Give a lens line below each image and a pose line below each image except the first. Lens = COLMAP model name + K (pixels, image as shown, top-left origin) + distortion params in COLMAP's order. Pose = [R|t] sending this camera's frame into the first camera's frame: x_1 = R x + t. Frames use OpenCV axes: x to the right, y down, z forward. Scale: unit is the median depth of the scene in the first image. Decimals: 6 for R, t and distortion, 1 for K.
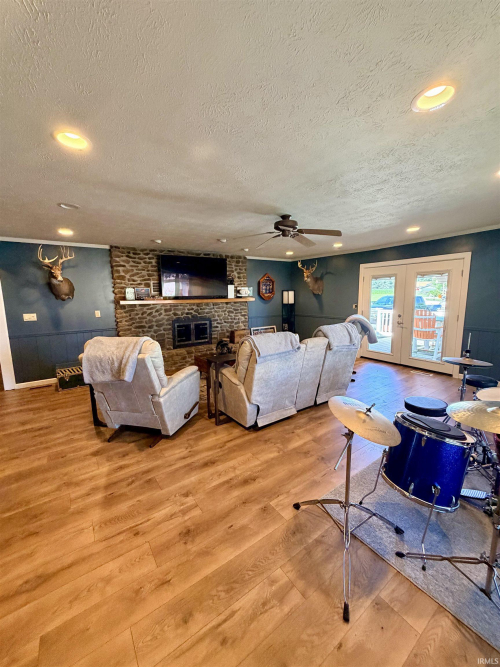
lens RADIAL K [[266.2, 0, 262.9], [0, 266.2, 358.3], [0, 0, 1]] dist [-0.011938, 0.000157]
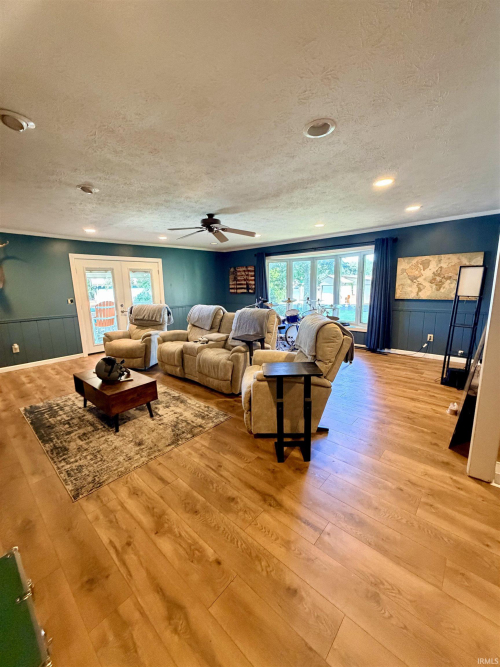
lens RADIAL K [[266.2, 0, 248.5], [0, 266.2, 332.1], [0, 0, 1]] dist [-0.011938, 0.000157]
pose [[-0.211777, -0.147823, 0.966074, -0.964368], [0.246043, 0.948593, 0.199084, -0.188584], [-0.945840, 0.279857, -0.164519, 0.923816]]
